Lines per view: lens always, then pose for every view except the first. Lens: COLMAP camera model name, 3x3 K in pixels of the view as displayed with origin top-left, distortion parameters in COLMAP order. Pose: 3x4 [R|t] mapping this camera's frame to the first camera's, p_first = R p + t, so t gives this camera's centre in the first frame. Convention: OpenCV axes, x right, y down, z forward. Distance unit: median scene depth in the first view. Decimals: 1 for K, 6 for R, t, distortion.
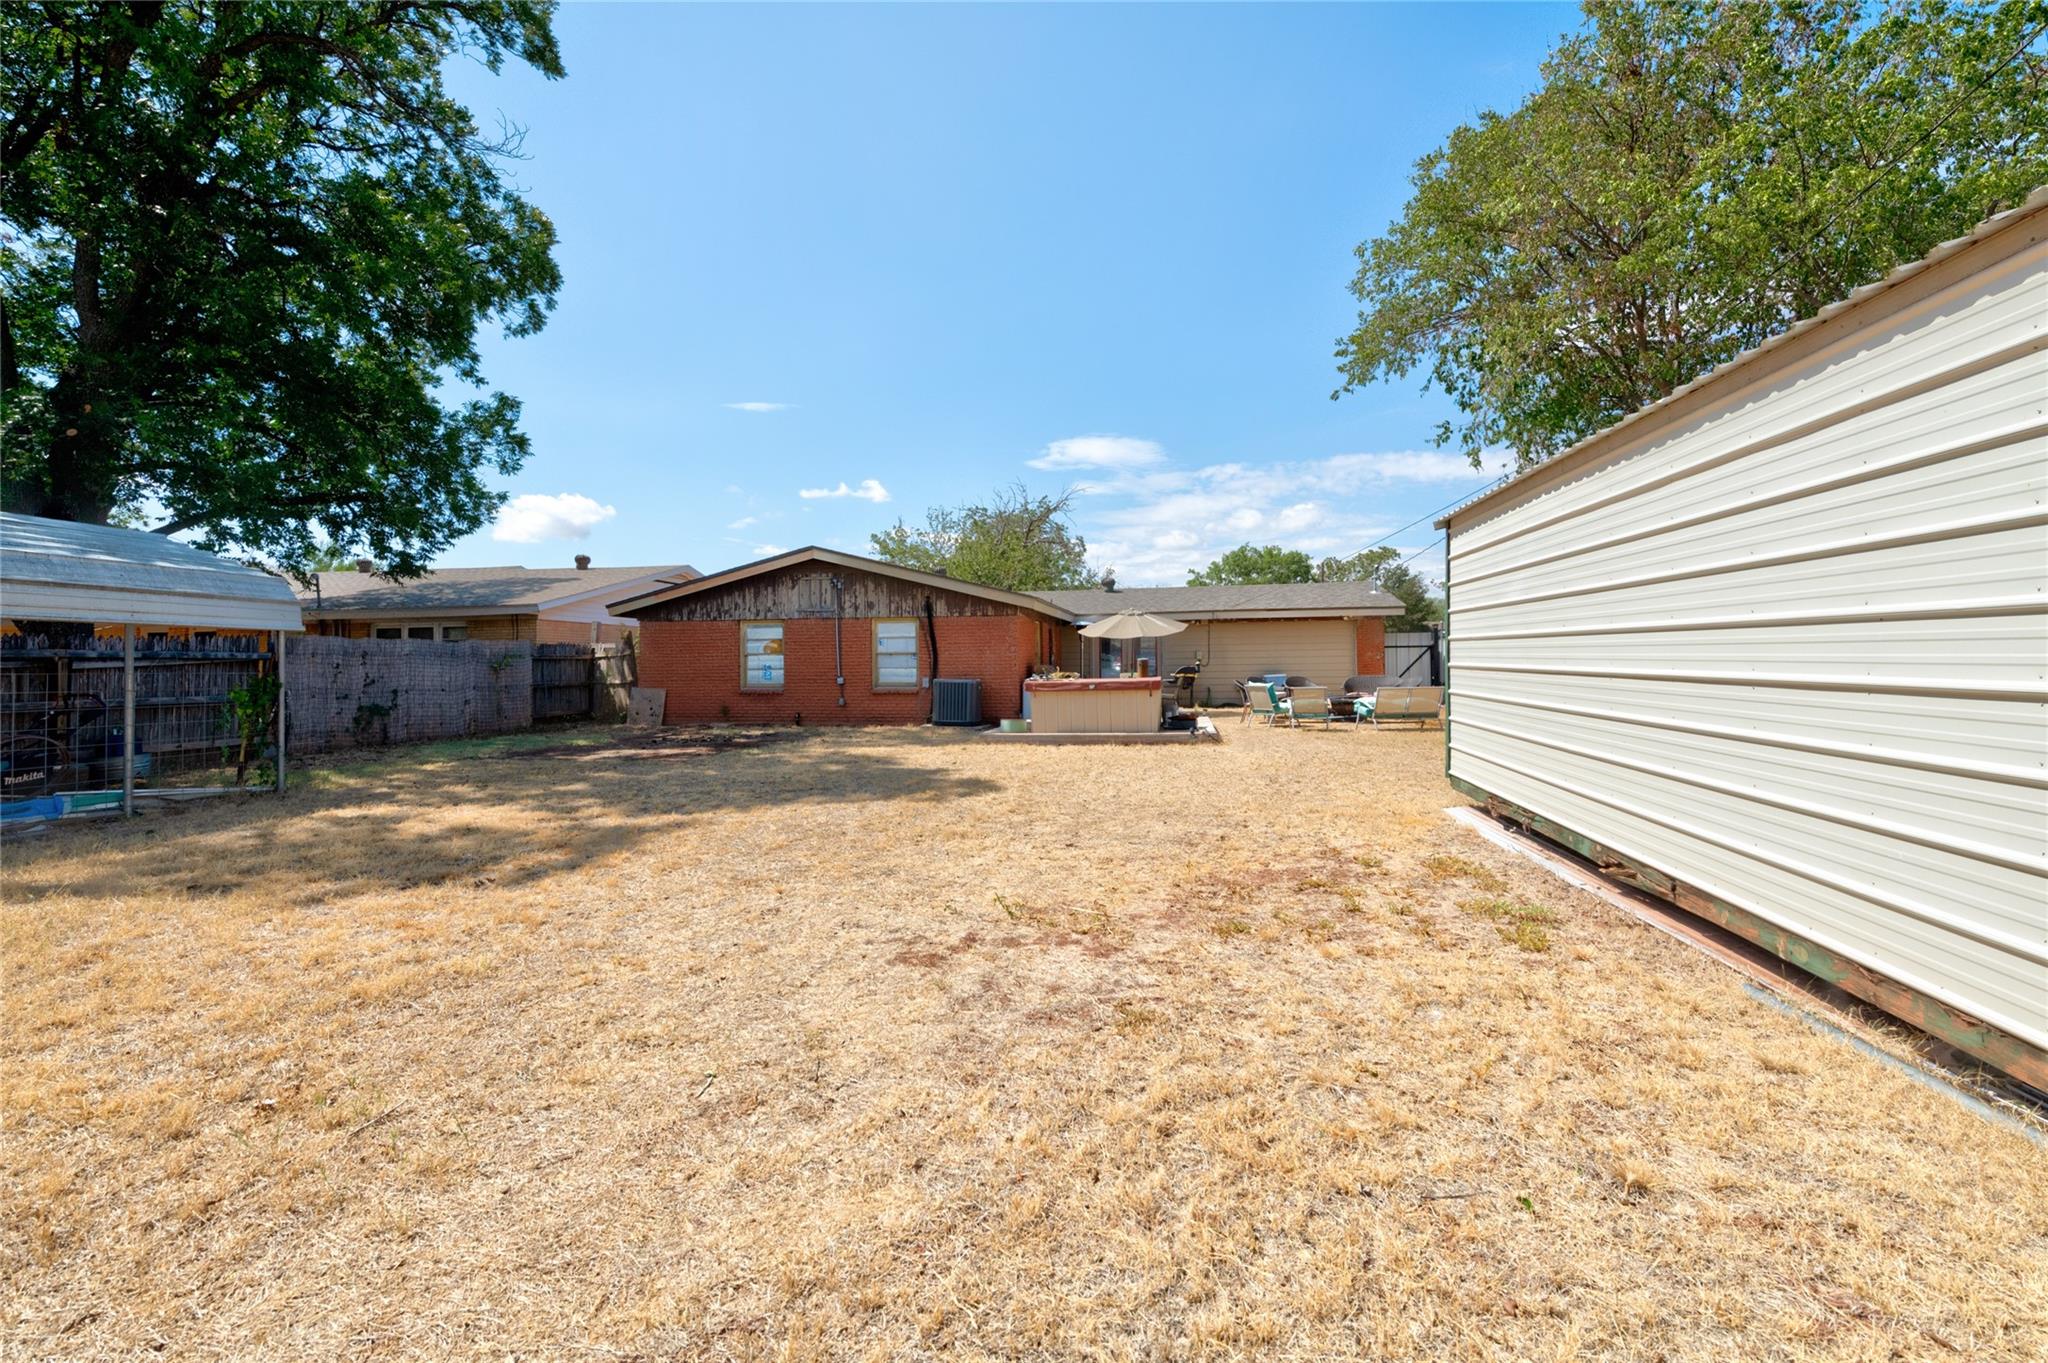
lens RADIAL K [[904.4, 0, 1034.7], [0, 904.4, 633.9], [0, 0, 1]] dist [0.023448, -0.012070]
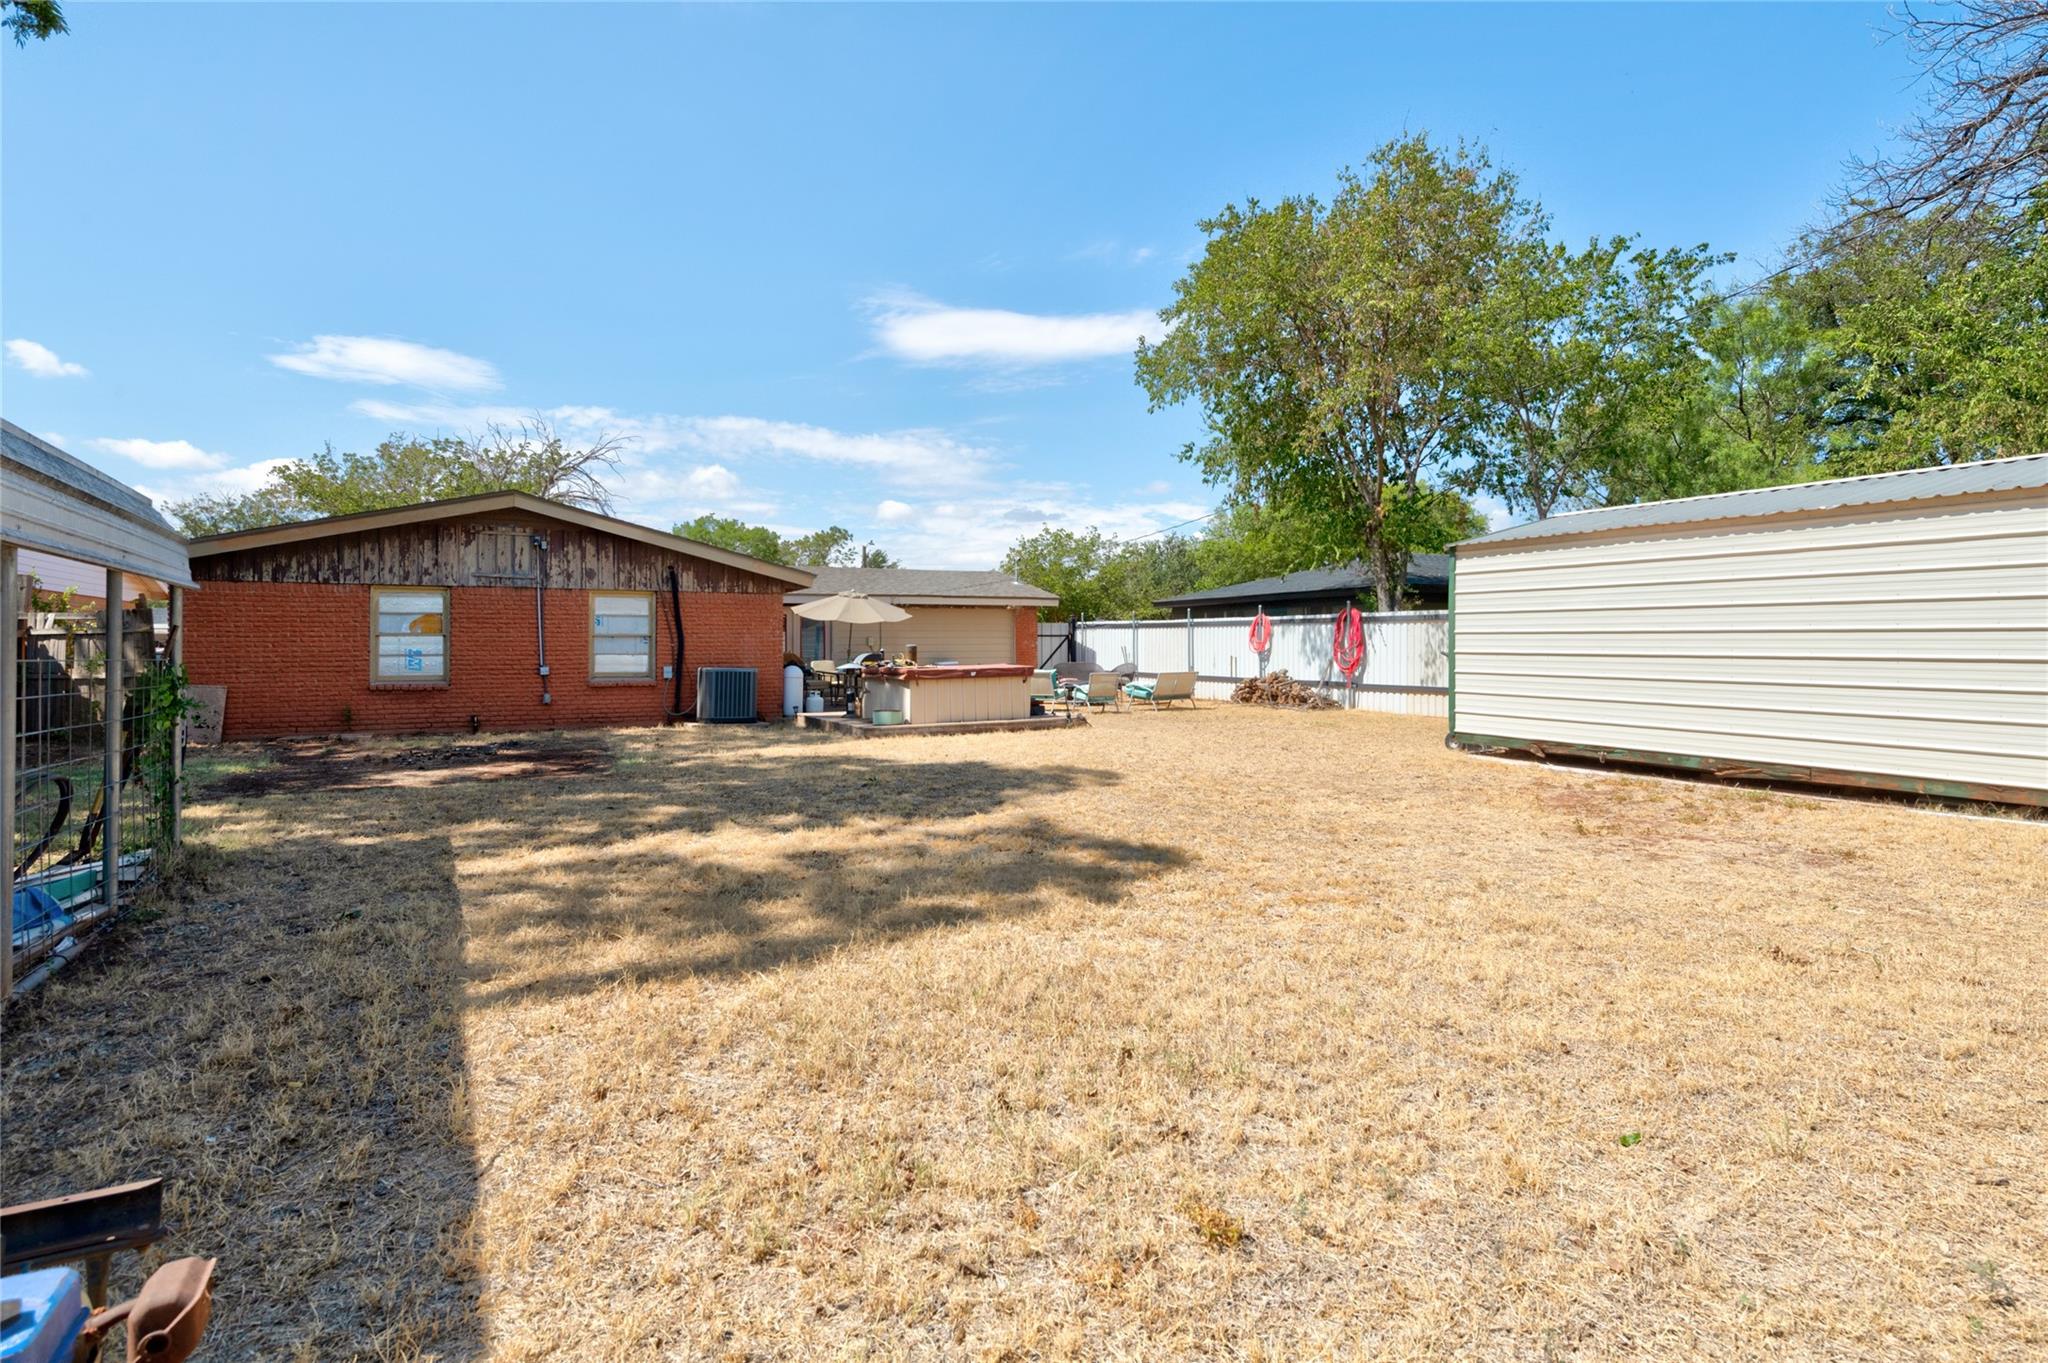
lens RADIAL K [[1027.4, 0, 1036.5], [0, 1027.4, 645.4], [0, 0, 1]] dist [0.049097, -0.030298]
pose [[0.798144, 0.008044, 0.602413, -0.408103], [-0.023886, 0.999547, 0.018299, 0.004572], [-0.601993, -0.028995, 0.797974, 0.059677]]
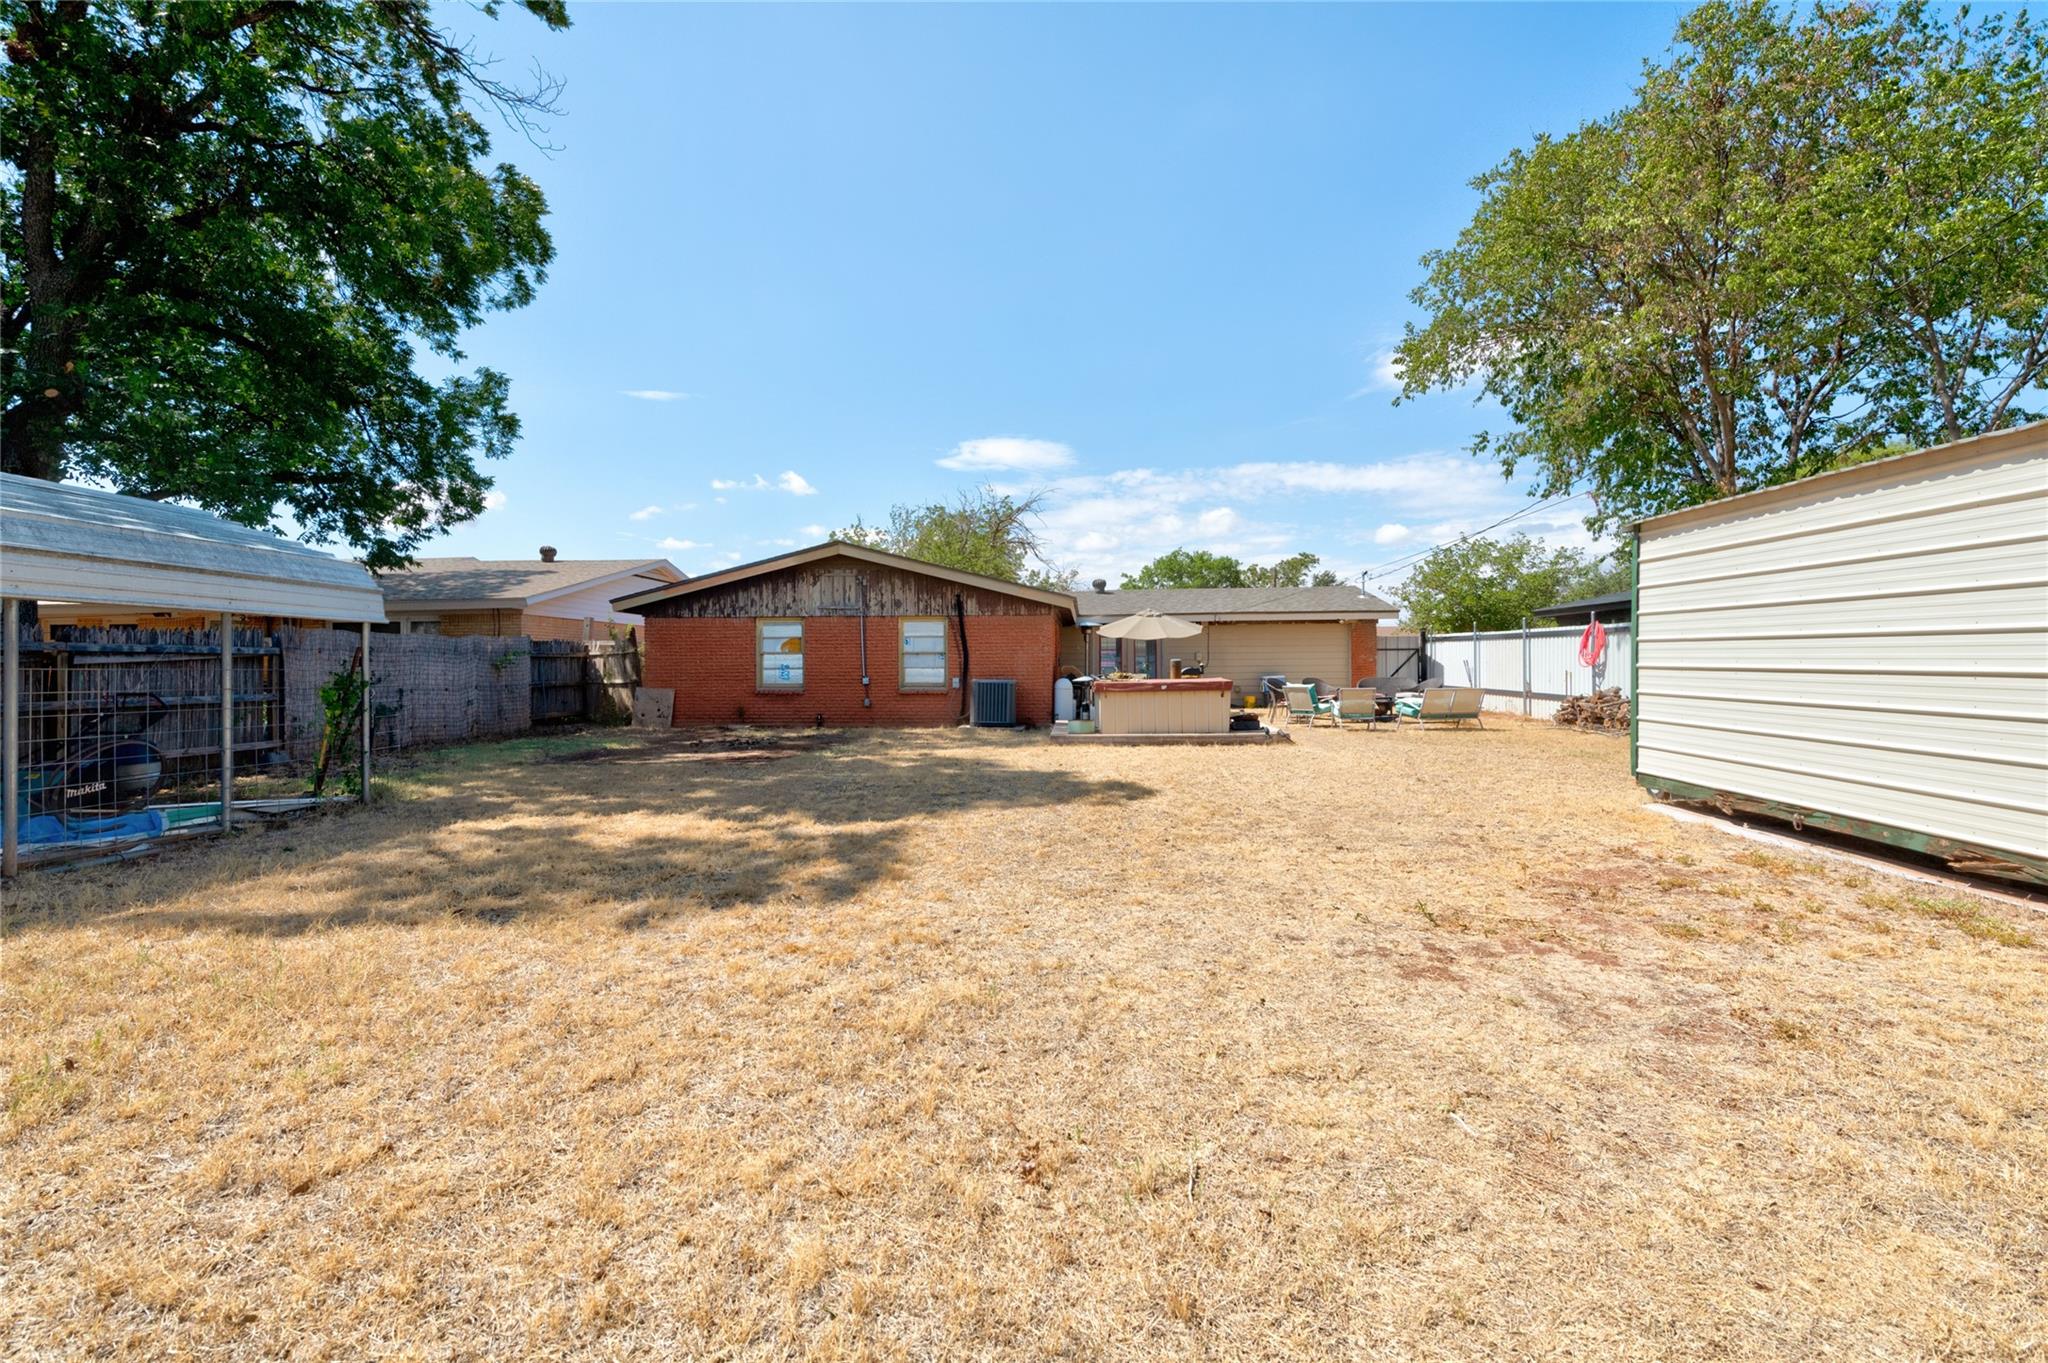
lens RADIAL K [[899.7, 0, 1033.8], [0, 899.7, 649.0], [0, 0, 1]] dist [0.007834, -0.000267]
pose [[0.994344, 0.006126, 0.106030, -0.137490], [-0.007707, 0.999865, 0.014507, 0.002359], [-0.105927, -0.015242, 0.994257, 0.024758]]
